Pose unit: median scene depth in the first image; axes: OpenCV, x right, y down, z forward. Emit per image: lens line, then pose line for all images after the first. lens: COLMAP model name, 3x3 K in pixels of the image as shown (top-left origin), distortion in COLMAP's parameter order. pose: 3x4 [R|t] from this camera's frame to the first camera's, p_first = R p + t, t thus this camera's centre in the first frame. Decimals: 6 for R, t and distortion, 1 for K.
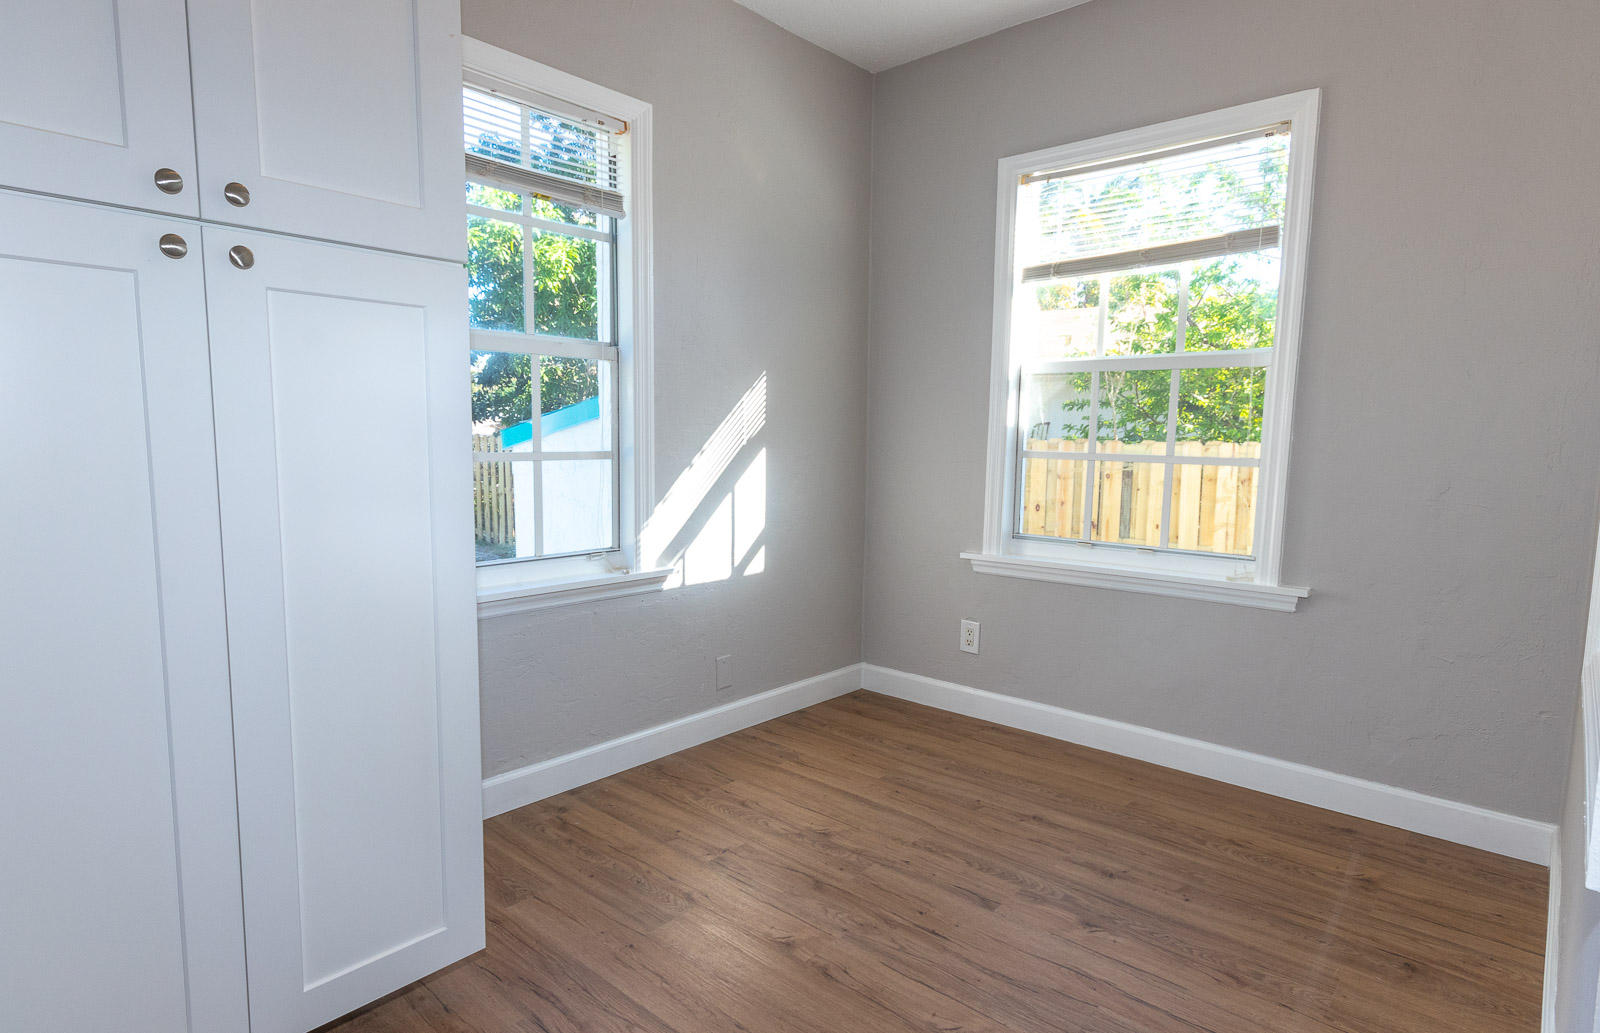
lens RADIAL K [[845.9, 0, 841.1], [0, 845.9, 527.7], [0, 0, 1]] dist [0.001961, -0.000541]
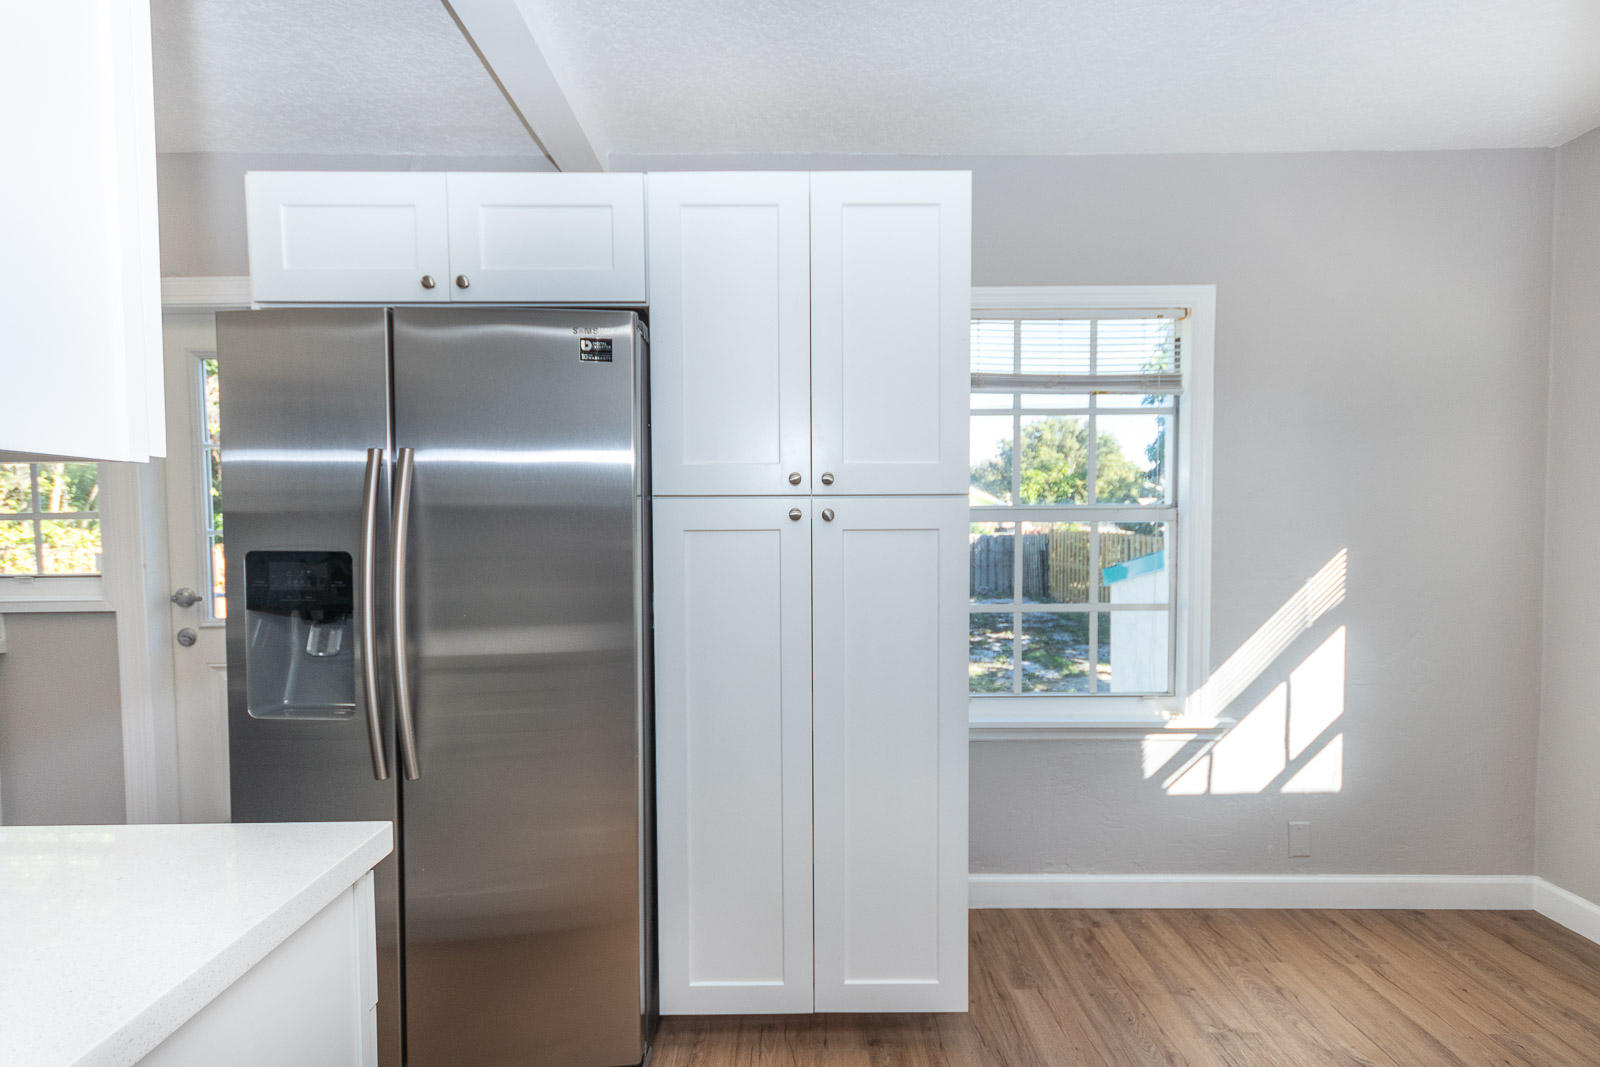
lens RADIAL K [[774.7, 0, 802.6], [0, 774.7, 532.5], [0, 0, 1]] dist [0.004146, -0.001090]
pose [[0.643710, -0.008812, -0.765219, 0.211854], [-0.075061, 0.994385, -0.074593, -0.077961], [0.761580, 0.105454, 0.639434, -0.012851]]
